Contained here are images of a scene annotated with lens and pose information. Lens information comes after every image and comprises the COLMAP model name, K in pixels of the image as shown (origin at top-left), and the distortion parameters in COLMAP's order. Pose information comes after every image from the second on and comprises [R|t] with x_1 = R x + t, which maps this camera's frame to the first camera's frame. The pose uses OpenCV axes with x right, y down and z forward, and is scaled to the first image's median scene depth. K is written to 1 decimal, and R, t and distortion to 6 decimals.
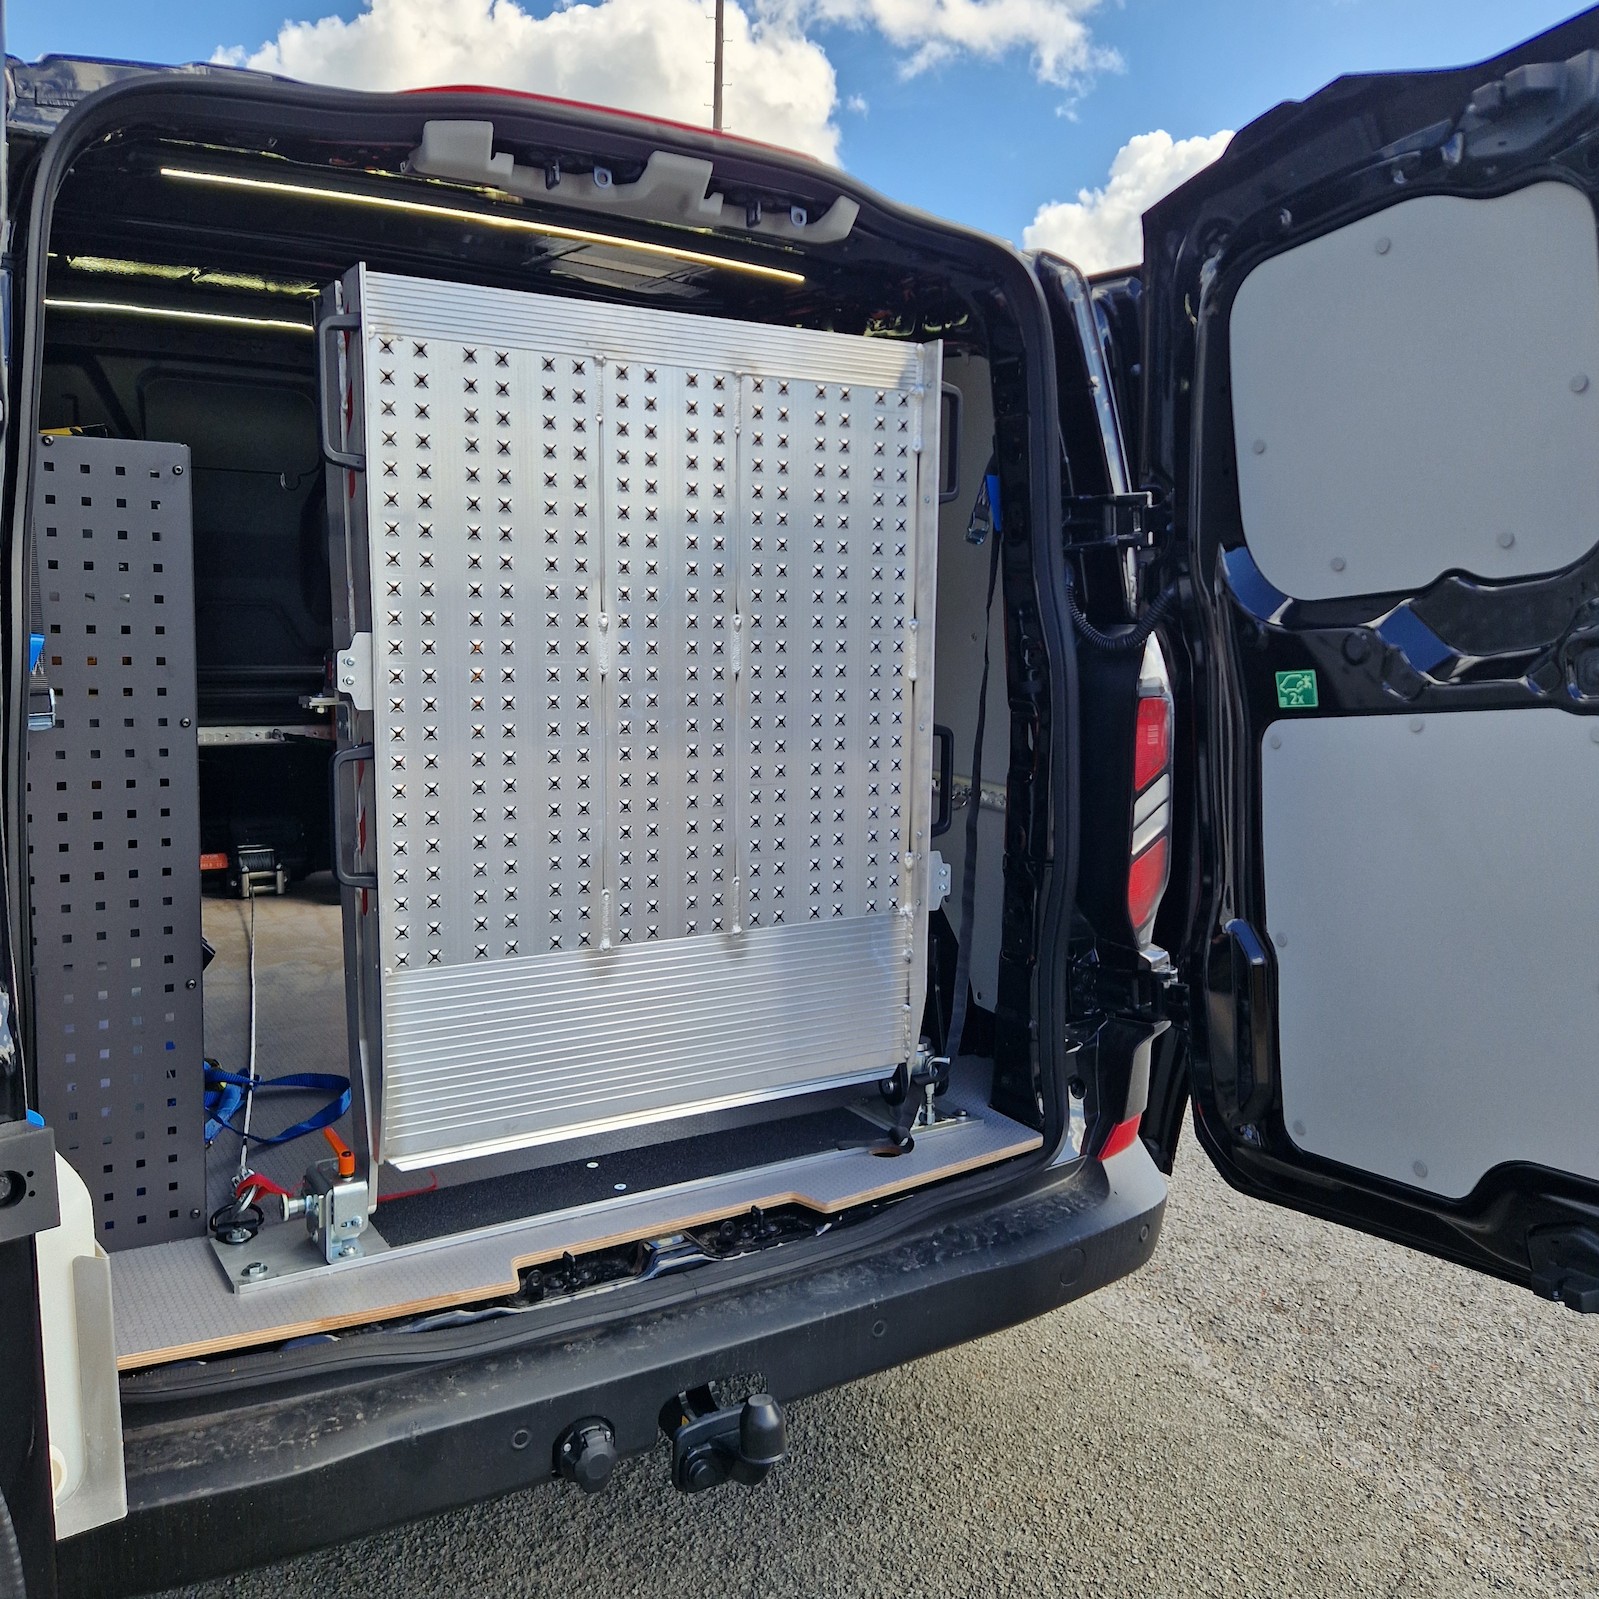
lens RADIAL K [[1486.8, 0, 799.5], [0, 1486.8, 799.5], [0, 0, 1]] dist [0.094562, -0.093835]
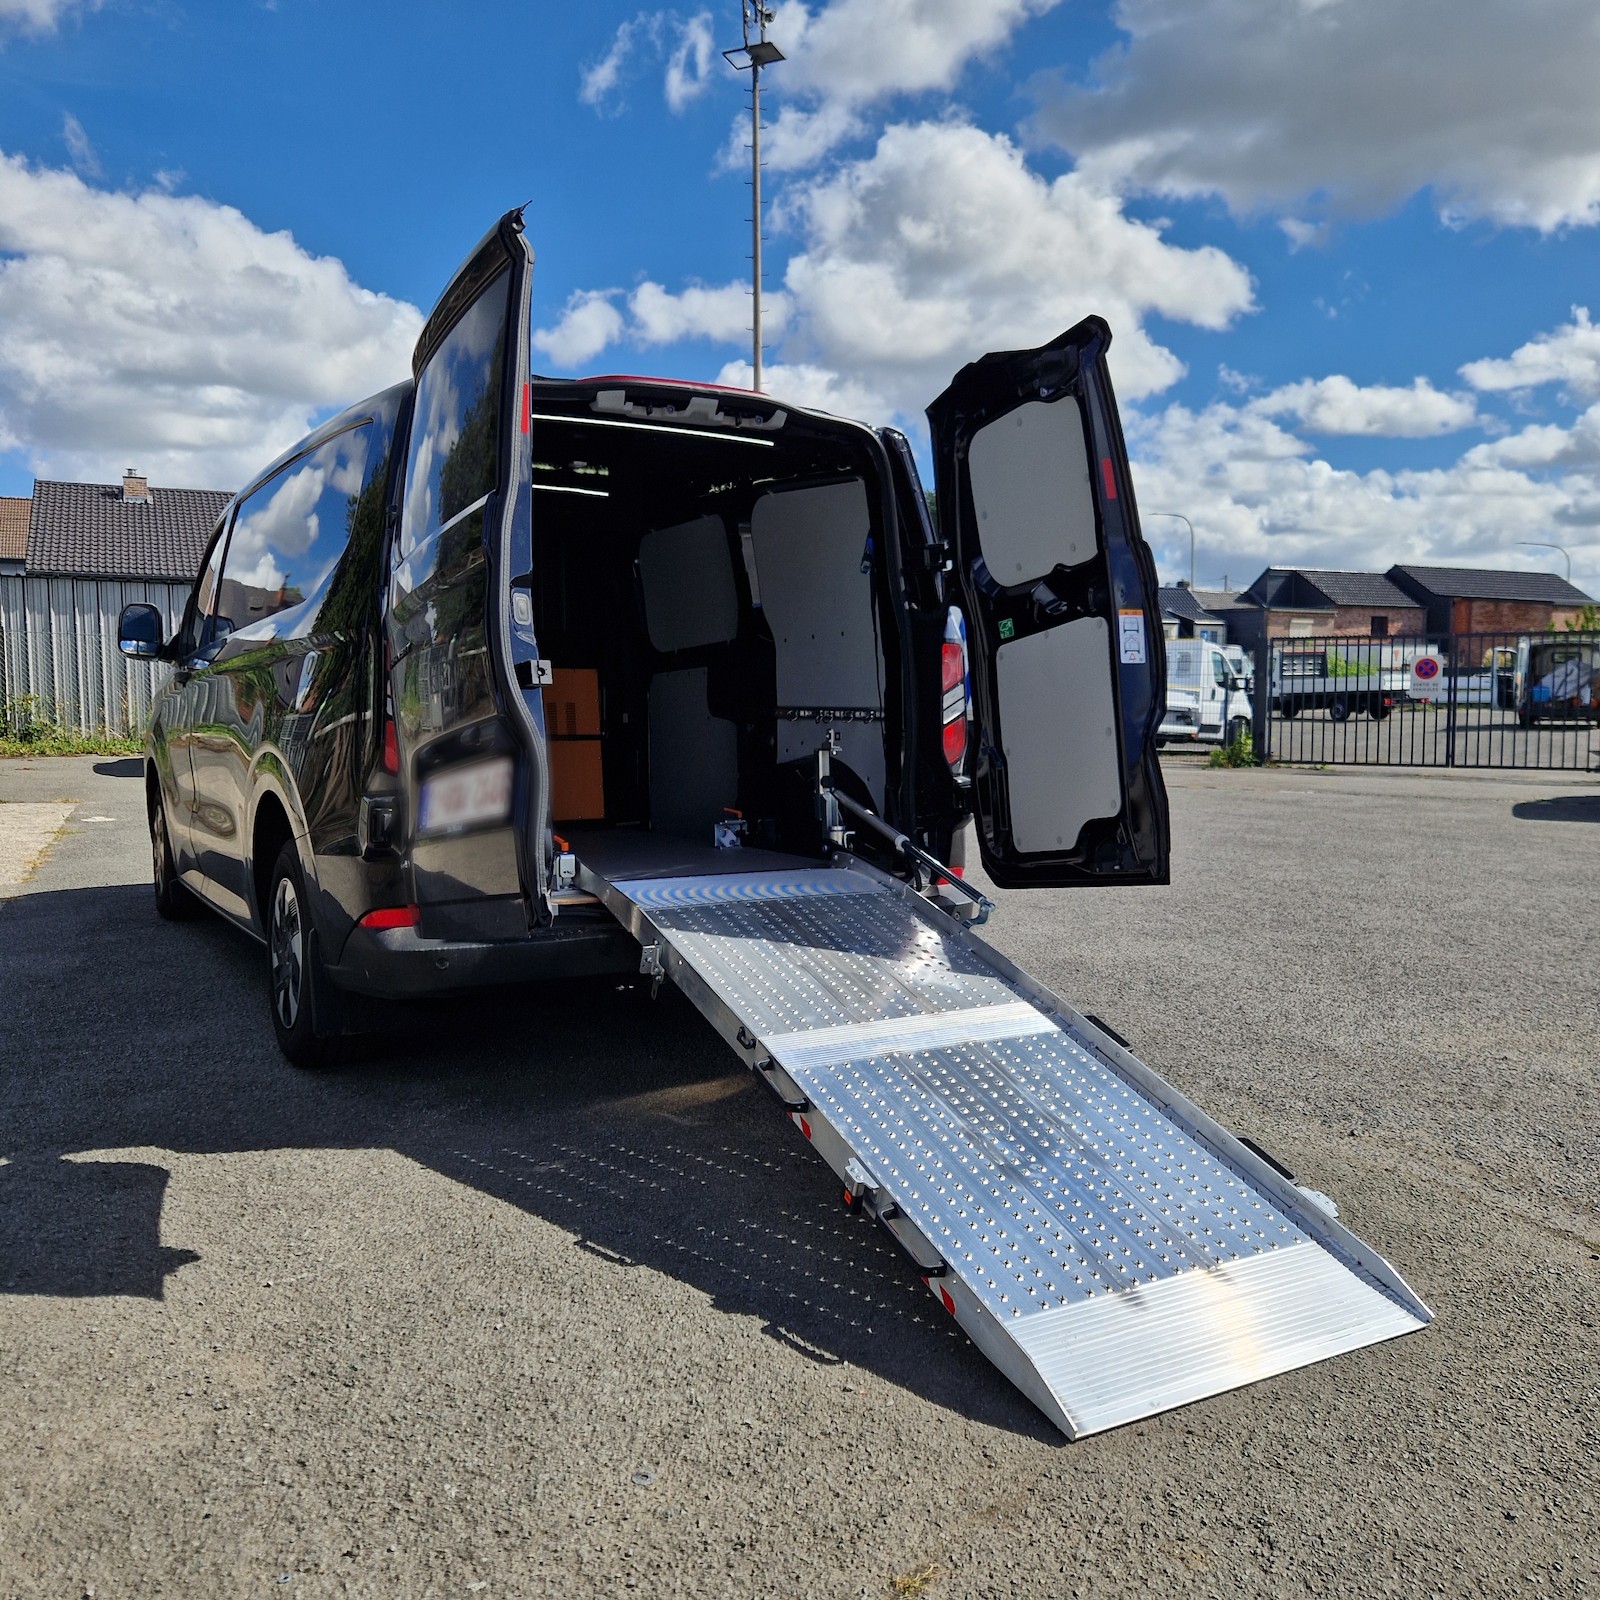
lens RADIAL K [[1487.7, 0, 800.0], [0, 1487.7, 800.0], [0, 0, 1]] dist [0.094562, -0.093835]
pose [[0.998784, -0.032734, -0.036871, 0.114766], [0.029261, 0.995414, -0.091070, 0.347292], [0.039683, 0.089881, 0.995162, -1.061696]]
